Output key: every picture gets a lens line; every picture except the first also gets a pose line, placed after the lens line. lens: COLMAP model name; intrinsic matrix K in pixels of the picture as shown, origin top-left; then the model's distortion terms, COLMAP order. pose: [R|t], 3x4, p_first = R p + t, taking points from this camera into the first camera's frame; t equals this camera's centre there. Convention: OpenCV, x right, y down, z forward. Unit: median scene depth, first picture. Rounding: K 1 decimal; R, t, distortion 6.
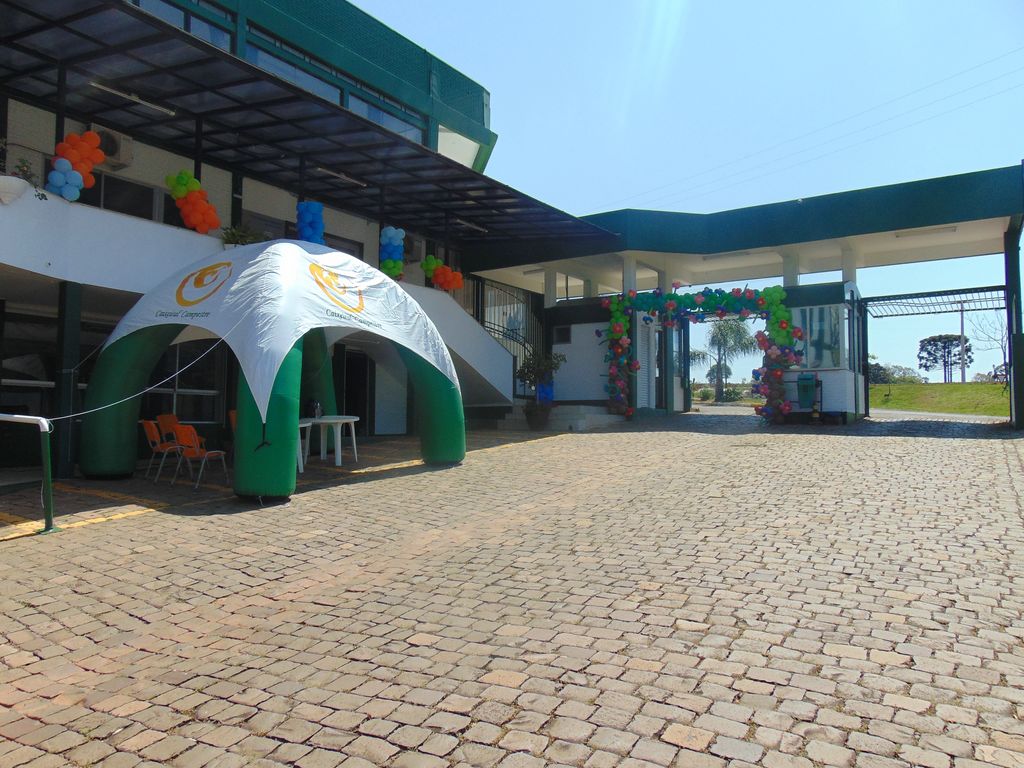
lens RADIAL K [[758.8, 0, 512.0], [0, 758.8, 384.0], [0, 0, 1]] dist [-0.027810, 0.061203]
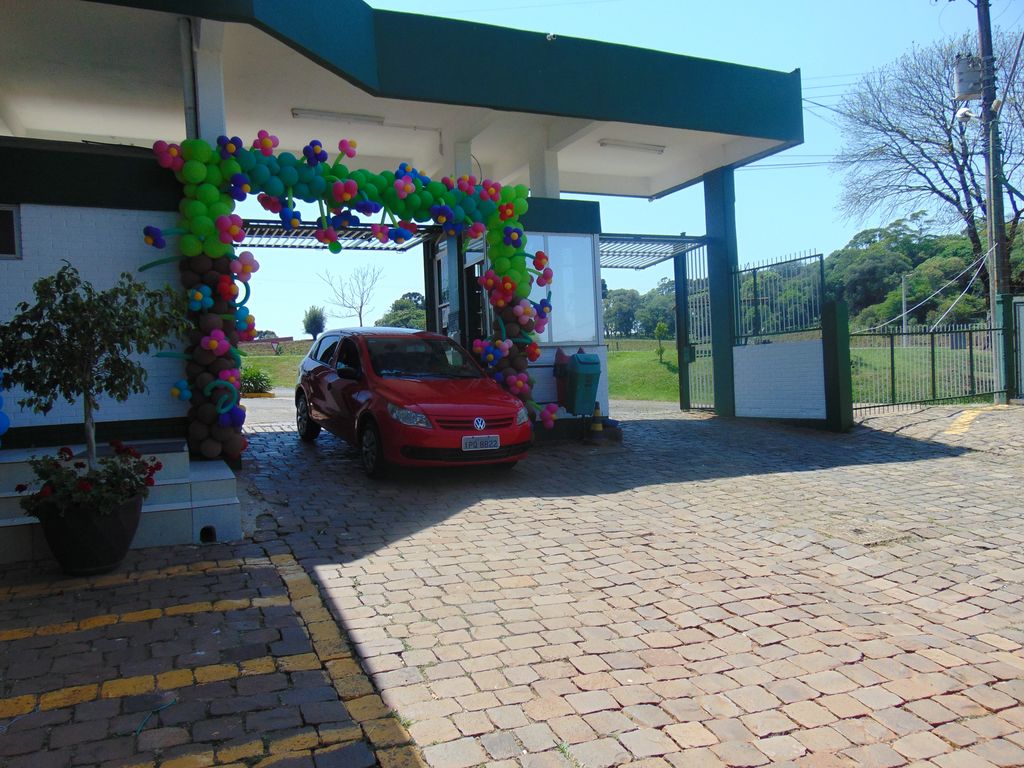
lens RADIAL K [[768.5, 0, 514.5], [0, 768.5, 381.2], [0, 0, 1]] dist [-0.029361, 0.068708]
pose [[0.531821, -0.033688, 0.846186, -0.106703], [-0.002865, 0.999131, 0.041578, -0.015219], [-0.846852, -0.024537, 0.531262, 0.688726]]
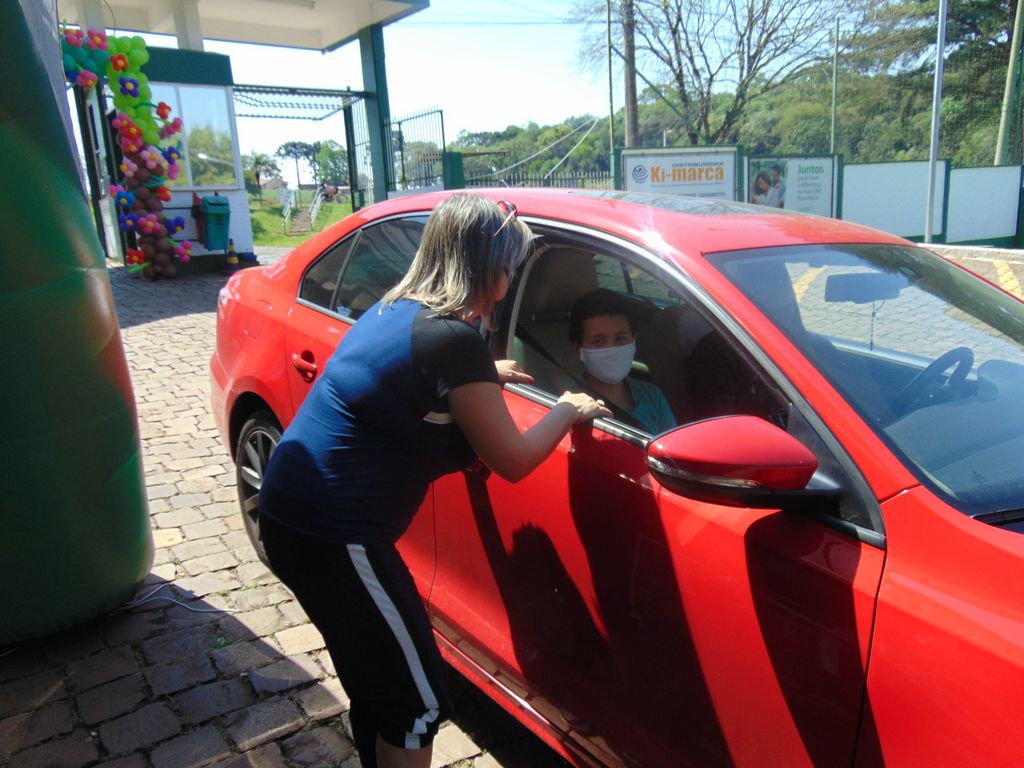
lens RADIAL K [[767.5, 0, 514.2], [0, 767.5, 380.6], [0, 0, 1]] dist [-0.025755, 0.062709]
pose [[0.308251, -0.213238, 0.927098, -0.153980], [0.002746, 0.974749, 0.223285, -0.004571], [-0.951301, -0.066282, 0.301053, 0.512231]]
